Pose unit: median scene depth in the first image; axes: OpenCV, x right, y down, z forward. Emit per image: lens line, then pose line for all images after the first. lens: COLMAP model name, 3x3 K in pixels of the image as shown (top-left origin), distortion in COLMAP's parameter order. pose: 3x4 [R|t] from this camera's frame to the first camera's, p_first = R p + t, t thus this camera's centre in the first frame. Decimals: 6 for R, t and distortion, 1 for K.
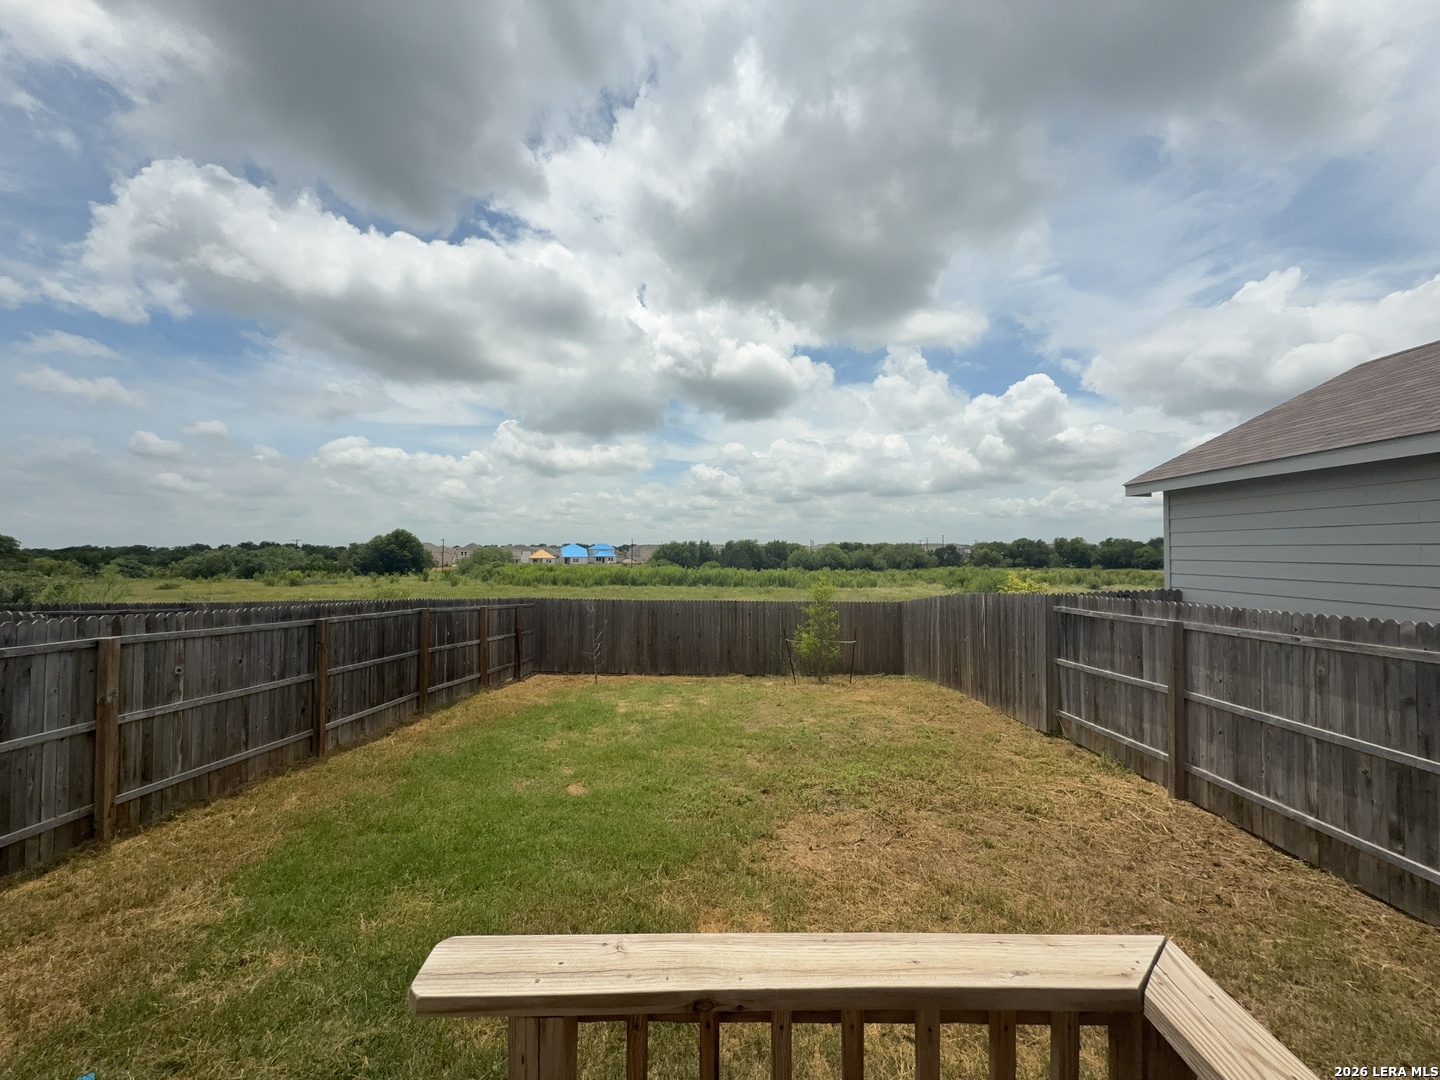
lens RADIAL K [[574.2, 0, 720.0], [0, 574.2, 540.0], [0, 0, 1]] dist [0.000093, 0.000074]
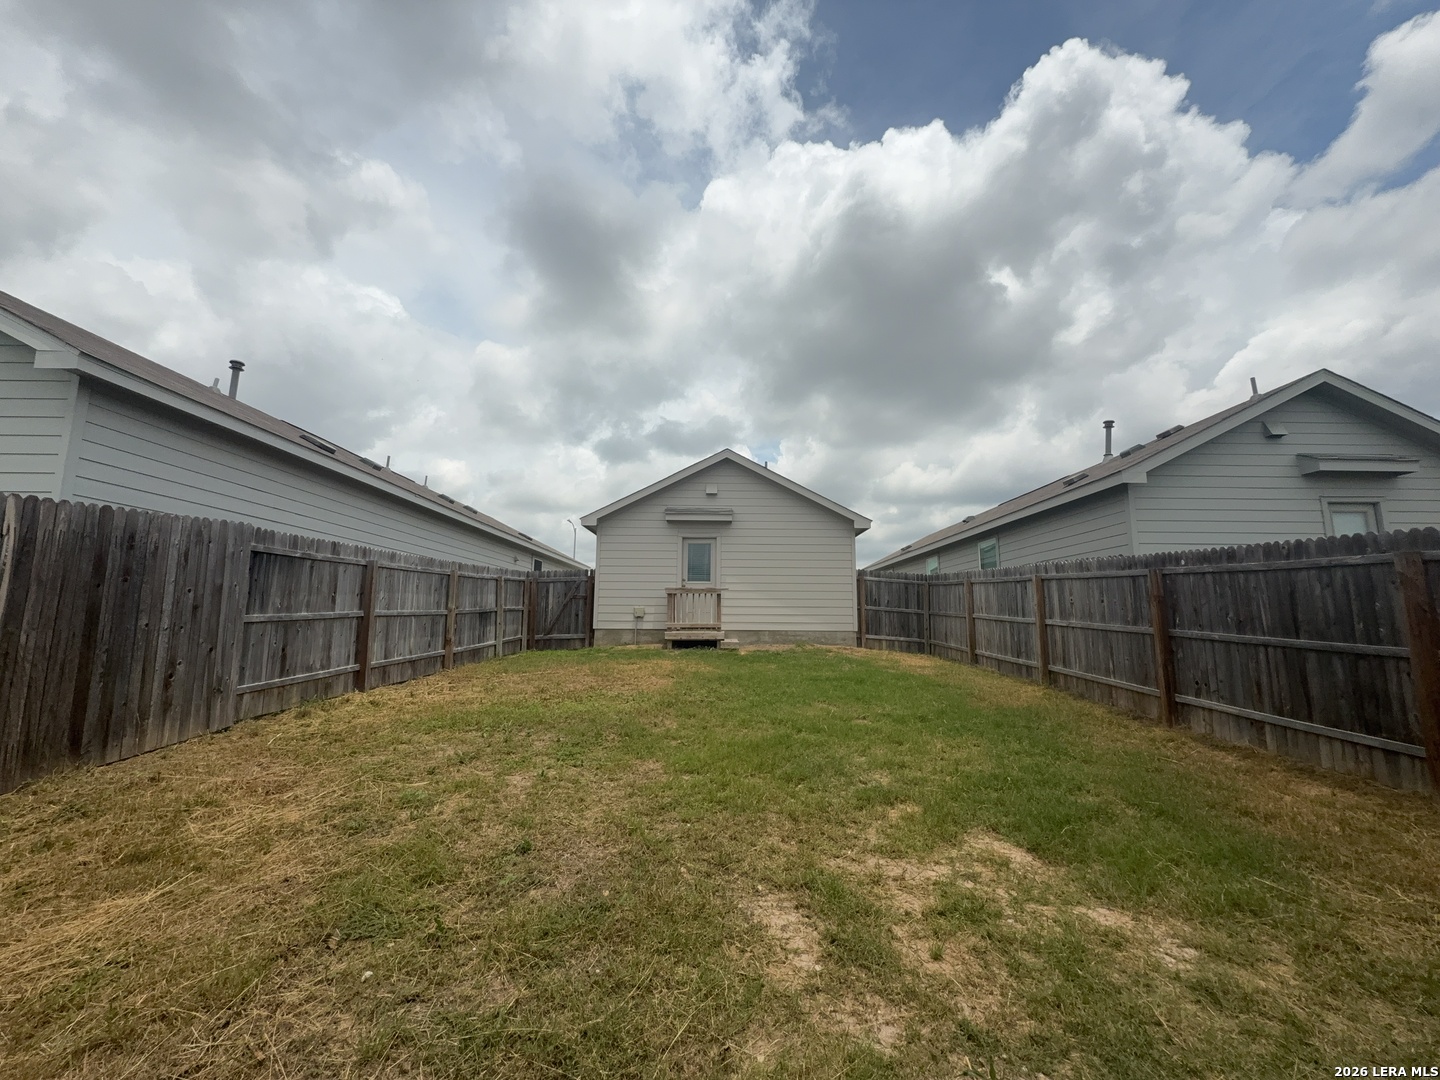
lens RADIAL K [[574.2, 0, 720.0], [0, 574.2, 540.0], [0, 0, 1]] dist [0.000093, 0.000074]
pose [[-0.998319, -0.012208, -0.056650, 0.022838], [-0.003110, 0.987436, -0.157986, 0.148497], [0.057867, -0.157544, -0.985815, 1.156942]]
